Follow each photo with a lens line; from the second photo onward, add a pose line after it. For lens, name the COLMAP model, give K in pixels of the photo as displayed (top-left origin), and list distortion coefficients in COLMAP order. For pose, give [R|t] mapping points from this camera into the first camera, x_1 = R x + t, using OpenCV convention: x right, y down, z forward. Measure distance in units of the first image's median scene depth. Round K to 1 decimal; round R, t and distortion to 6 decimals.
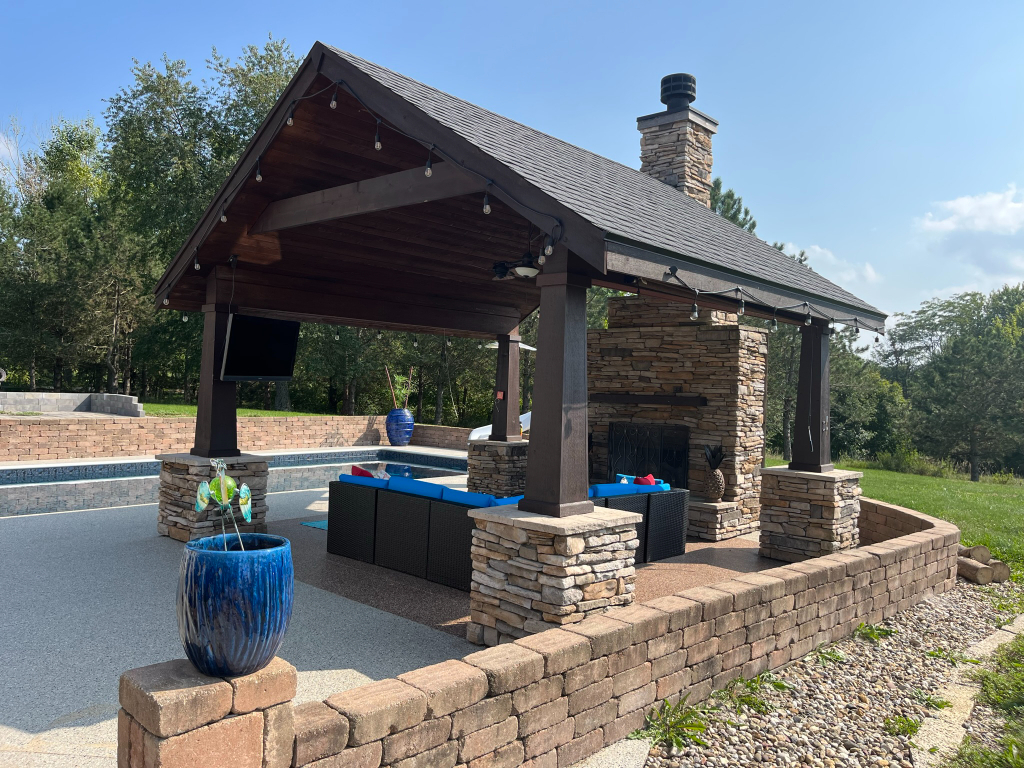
lens RADIAL K [[774.8, 0, 512.0], [0, 774.8, 384.0], [0, 0, 1]] dist [-0.002591, -0.001872]
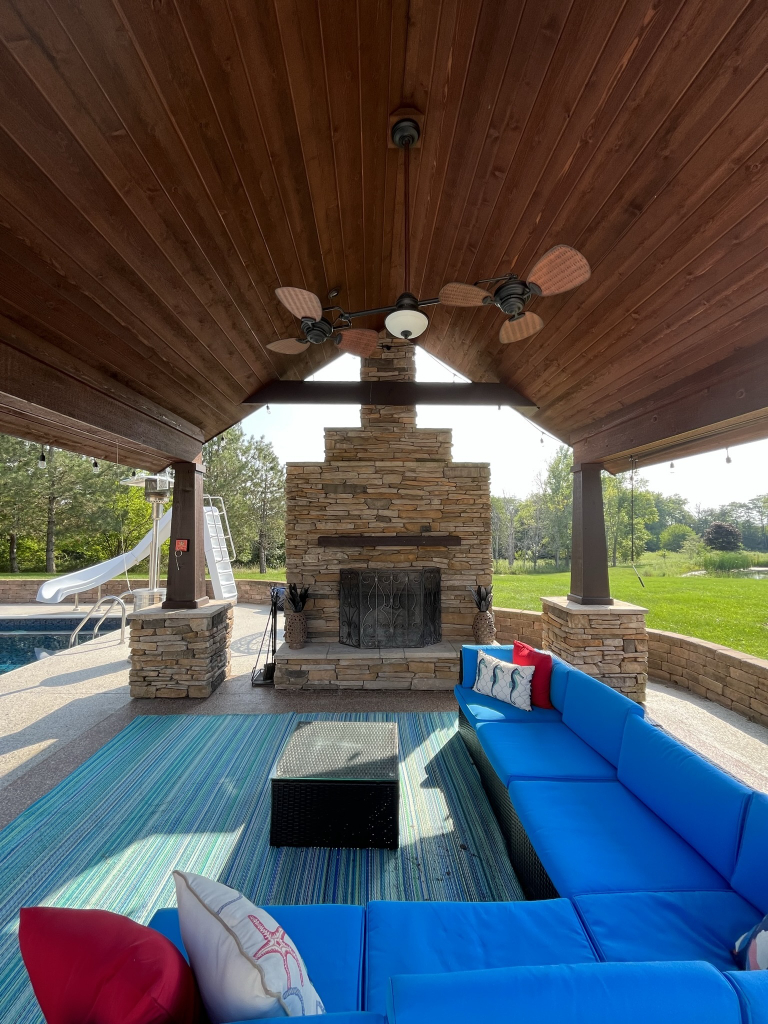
lens RADIAL K [[421.5, 0, 384.0], [0, 421.5, 512.0], [0, 0, 1]] dist [-0.001712, -0.000738]
pose [[0.722073, -0.007169, 0.691780, -0.171609], [0.024868, 0.999569, -0.015599, -0.006534], [-0.691370, 0.028467, 0.721940, 0.661083]]
